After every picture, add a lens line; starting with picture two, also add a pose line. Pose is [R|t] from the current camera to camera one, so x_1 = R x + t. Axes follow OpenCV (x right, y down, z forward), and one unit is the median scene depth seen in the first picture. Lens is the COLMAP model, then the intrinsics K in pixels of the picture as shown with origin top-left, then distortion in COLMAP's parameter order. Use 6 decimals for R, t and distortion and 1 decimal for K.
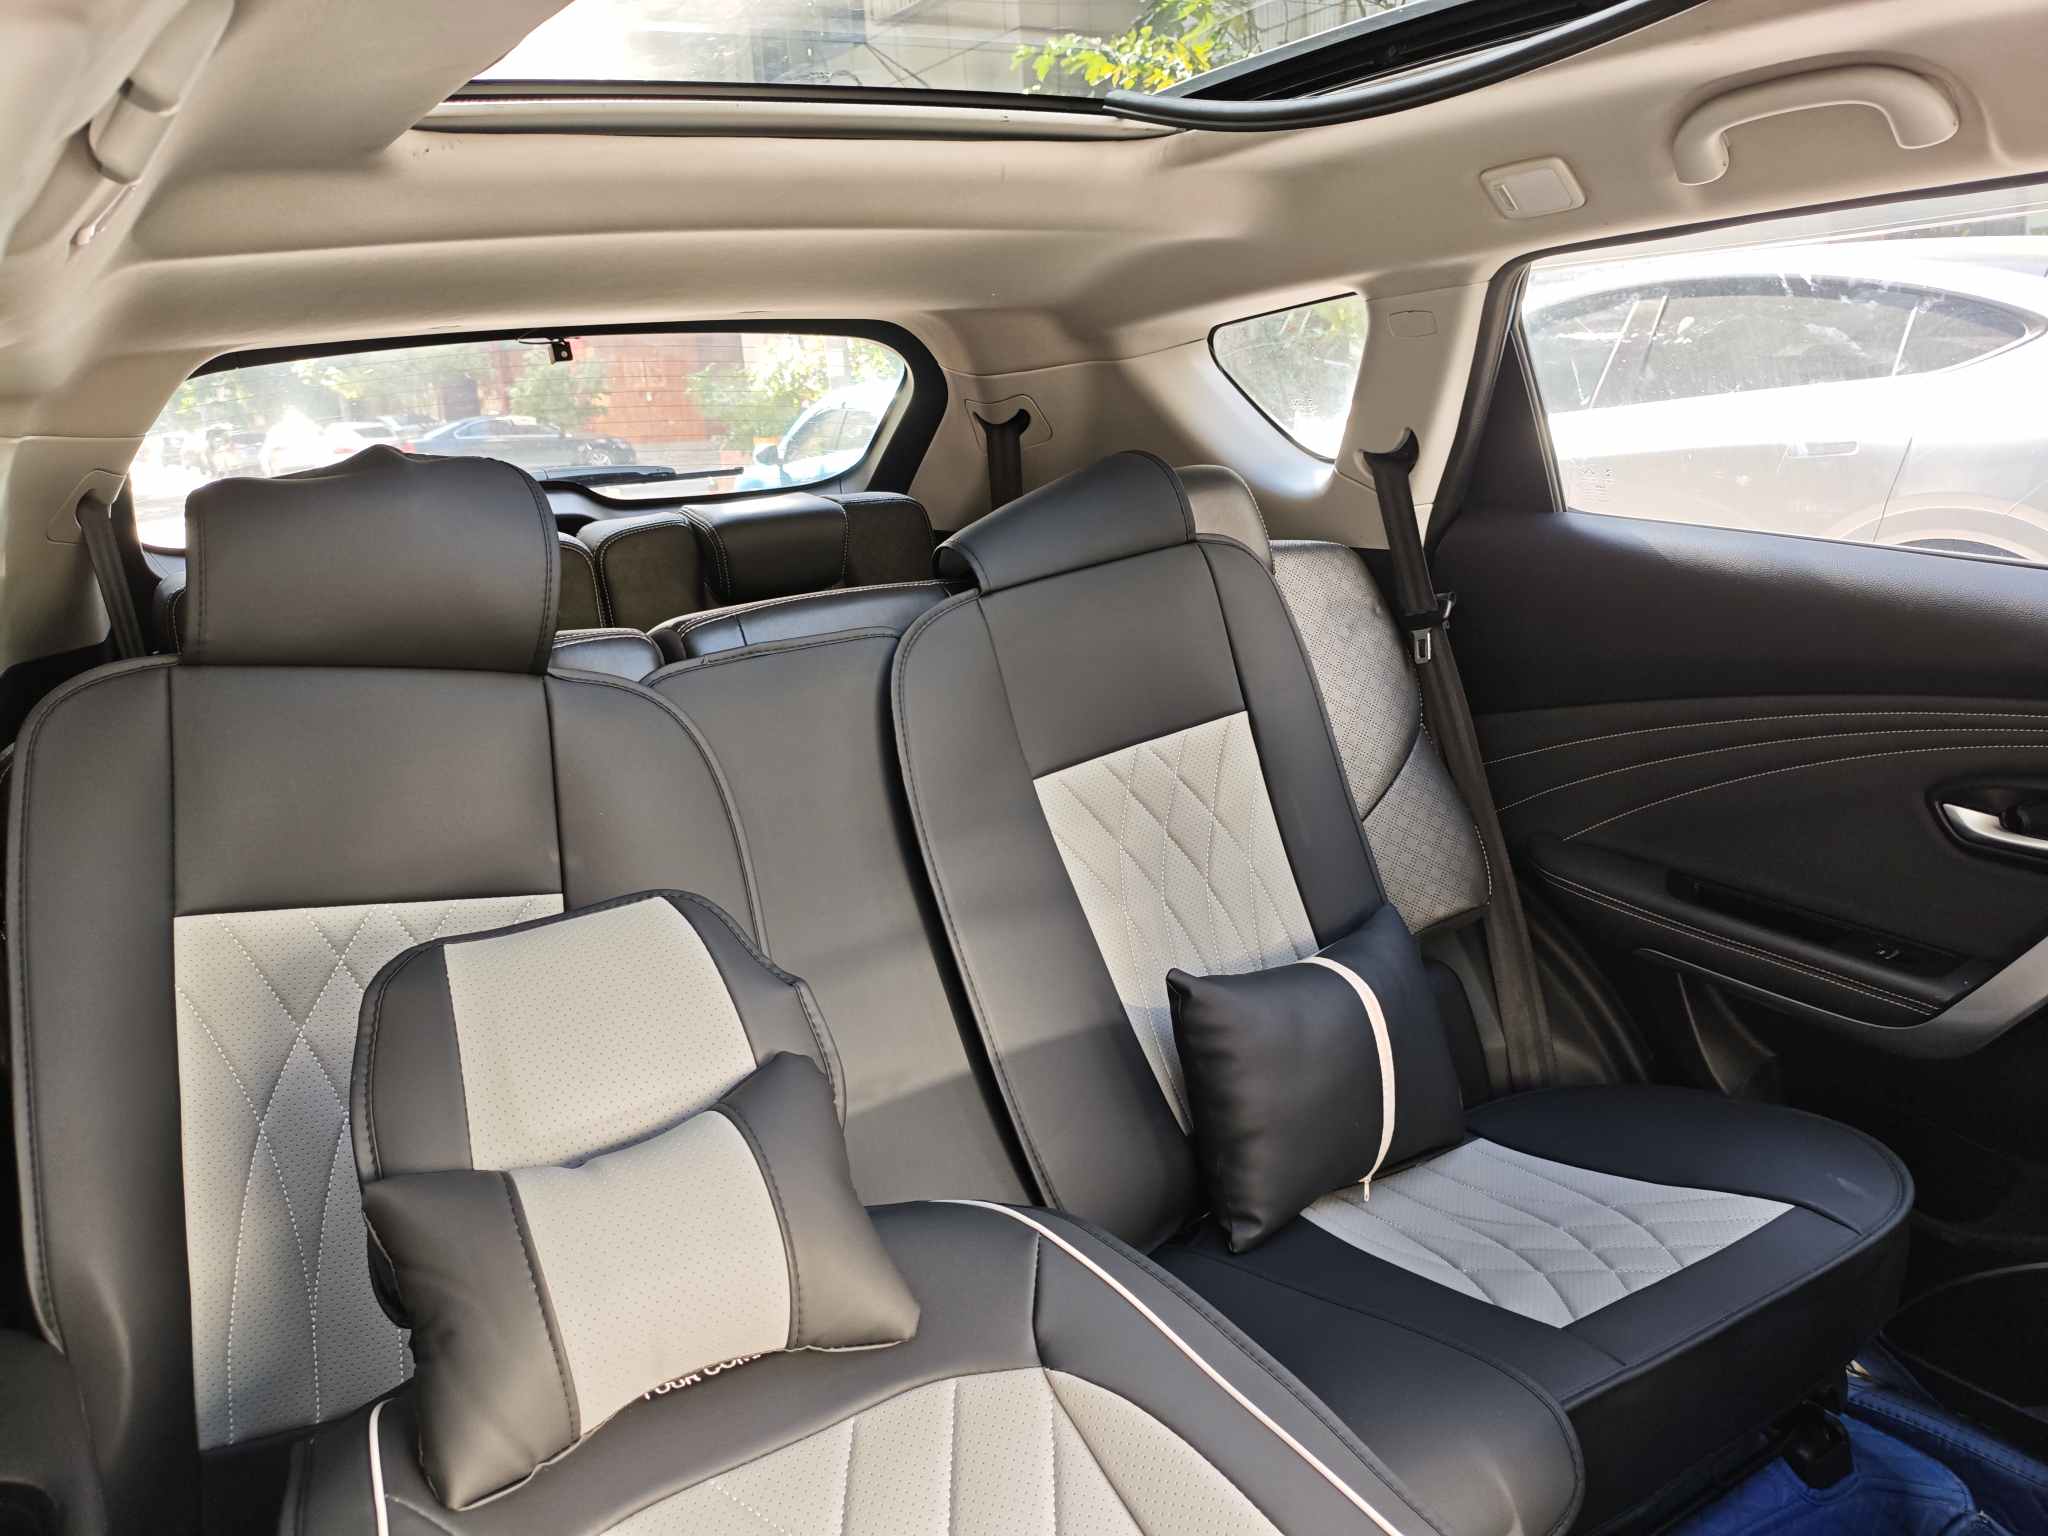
lens RADIAL K [[1577.7, 0, 1043.0], [0, 1577.7, 762.1], [0, 0, 1]] dist [0.100232, -0.113812]
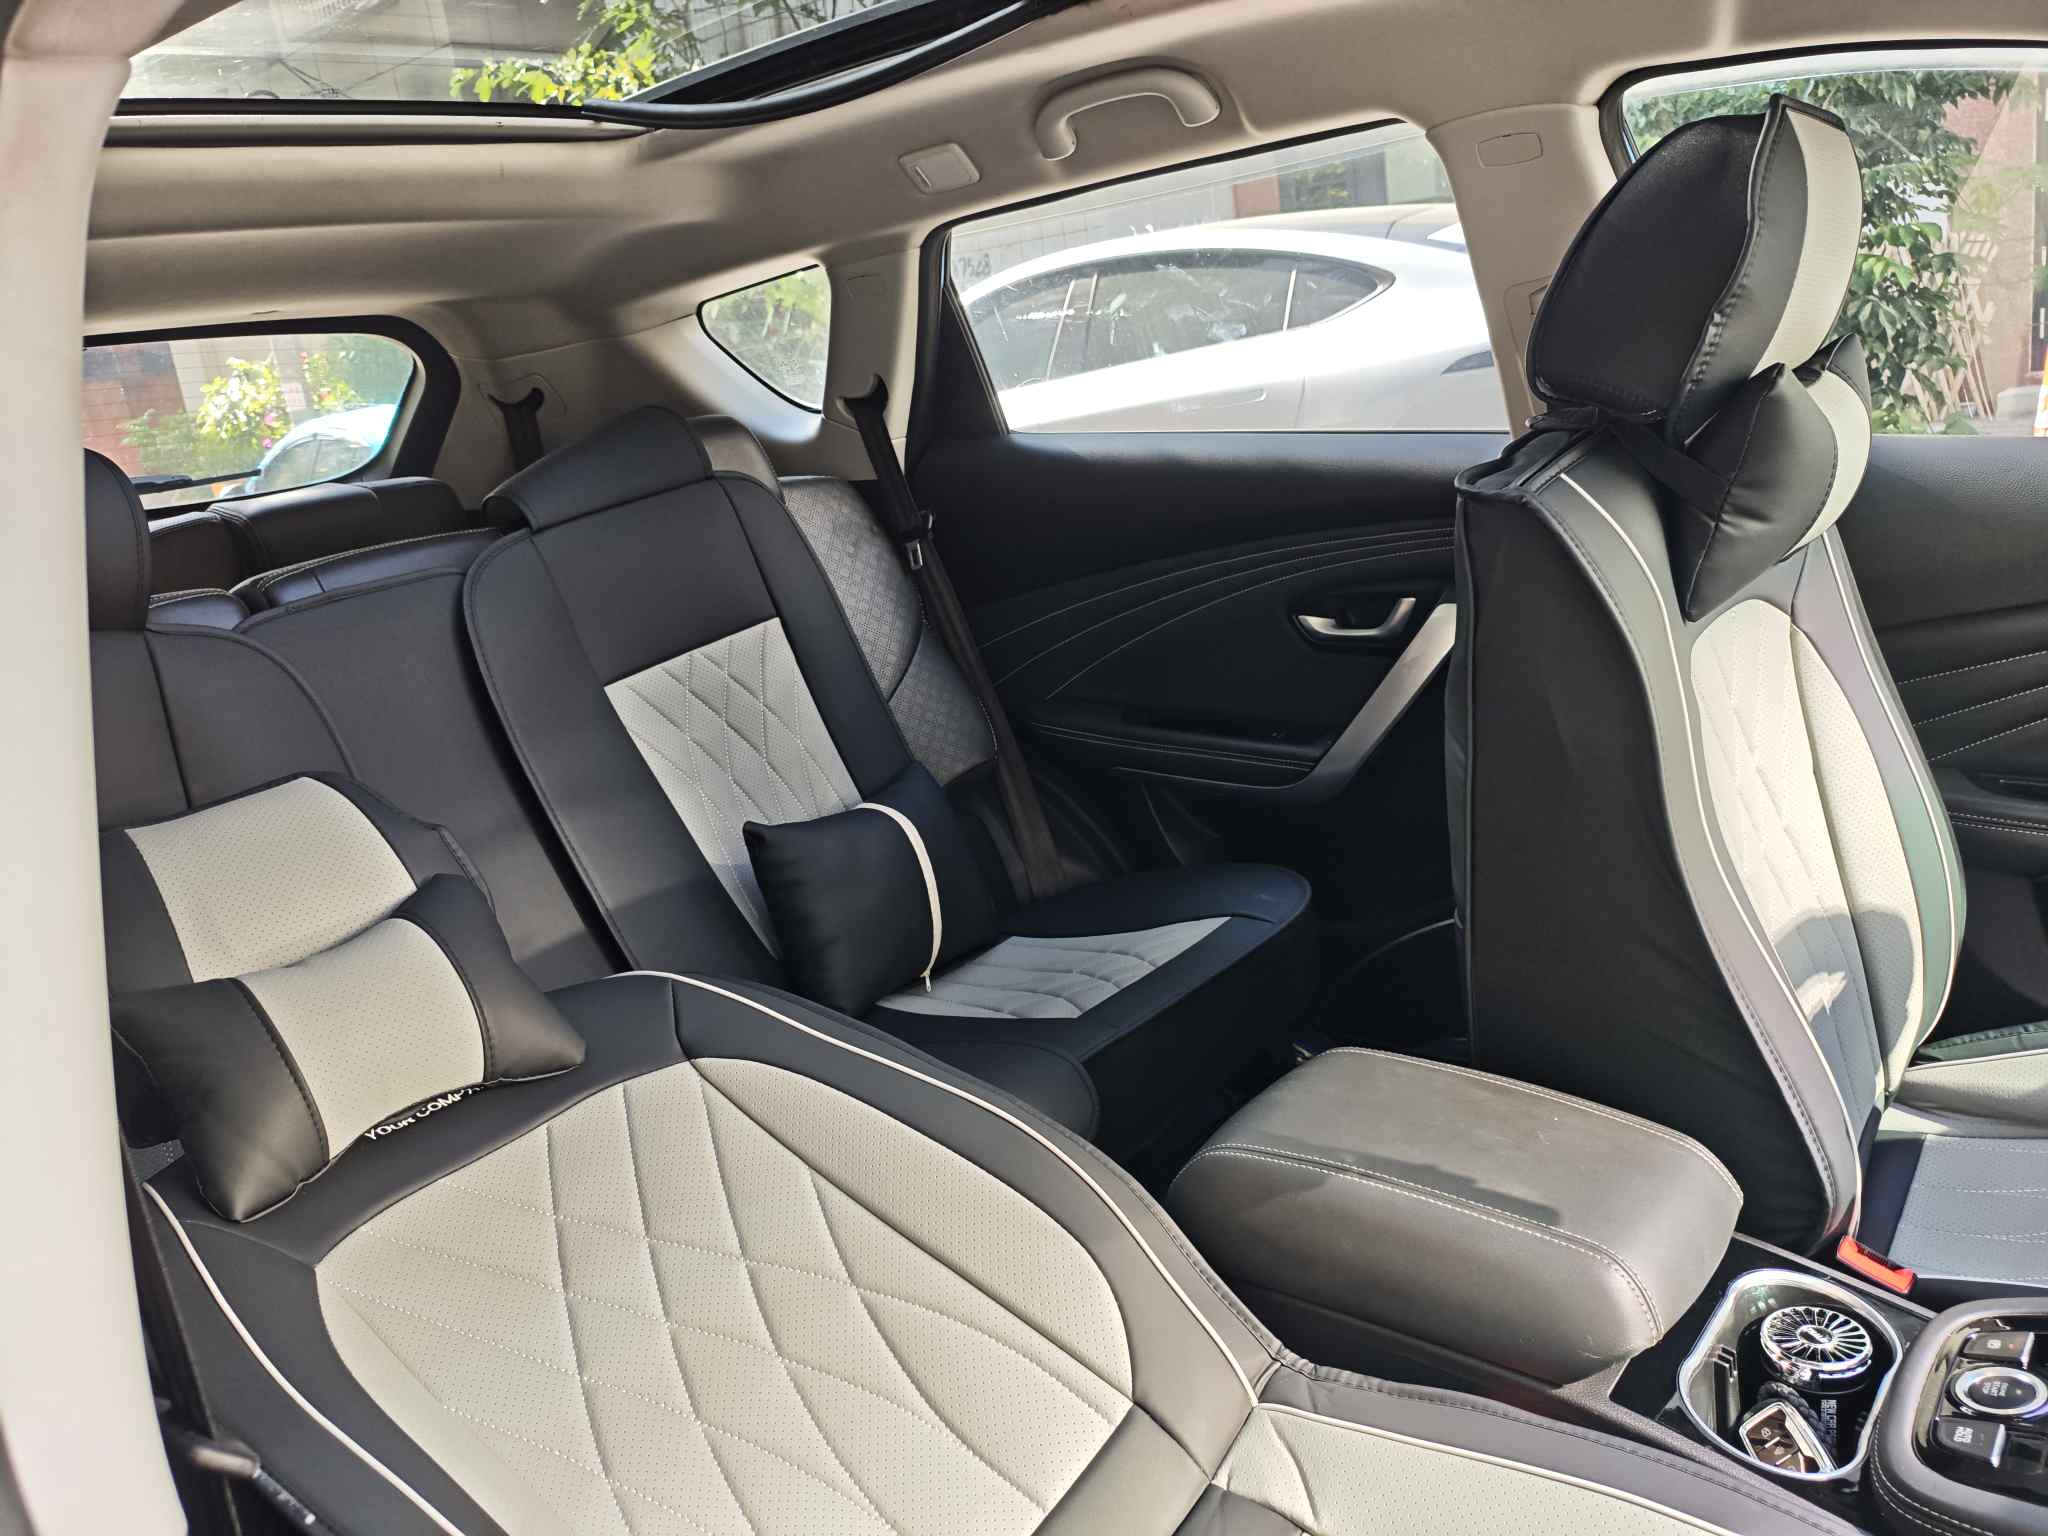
lens RADIAL K [[1598.1, 0, 1016.7], [0, 1598.1, 769.1], [0, 0, 1]] dist [0.040066, -0.048407]
pose [[0.954359, -0.137694, 0.265028, -0.033091], [0.138949, 0.990199, 0.014100, 0.088870], [-0.264372, 0.023369, 0.964138, -0.197320]]
